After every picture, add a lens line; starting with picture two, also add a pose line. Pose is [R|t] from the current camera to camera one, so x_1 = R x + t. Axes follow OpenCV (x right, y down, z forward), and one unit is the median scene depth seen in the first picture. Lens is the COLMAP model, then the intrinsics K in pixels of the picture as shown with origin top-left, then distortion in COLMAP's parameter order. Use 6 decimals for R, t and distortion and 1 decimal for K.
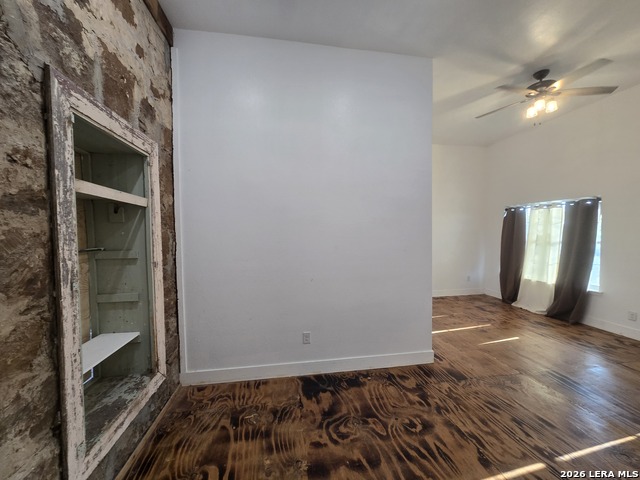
lens RADIAL K [[261.8, 0, 322.4], [0, 261.8, 240.5], [0, 0, 1]] dist [-0.001189, 0.000224]
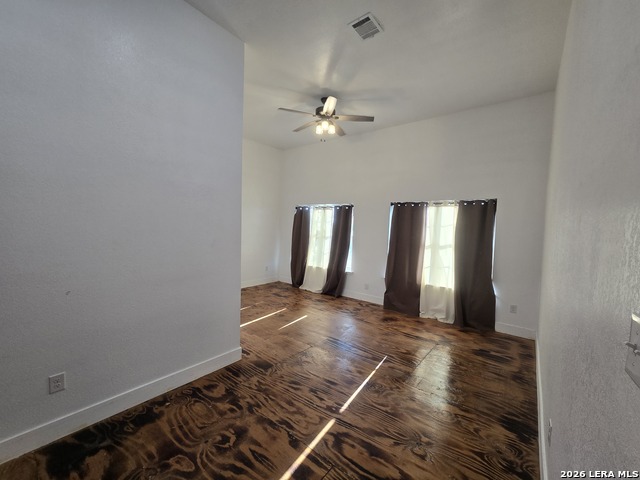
lens RADIAL K [[261.8, 0, 322.4], [0, 261.8, 240.5], [0, 0, 1]] dist [-0.001189, 0.000224]
pose [[0.738486, -0.001339, 0.674267, -0.011169], [-0.021112, 0.999462, 0.025108, -0.008073], [-0.673938, -0.032777, 0.738061, 0.099227]]
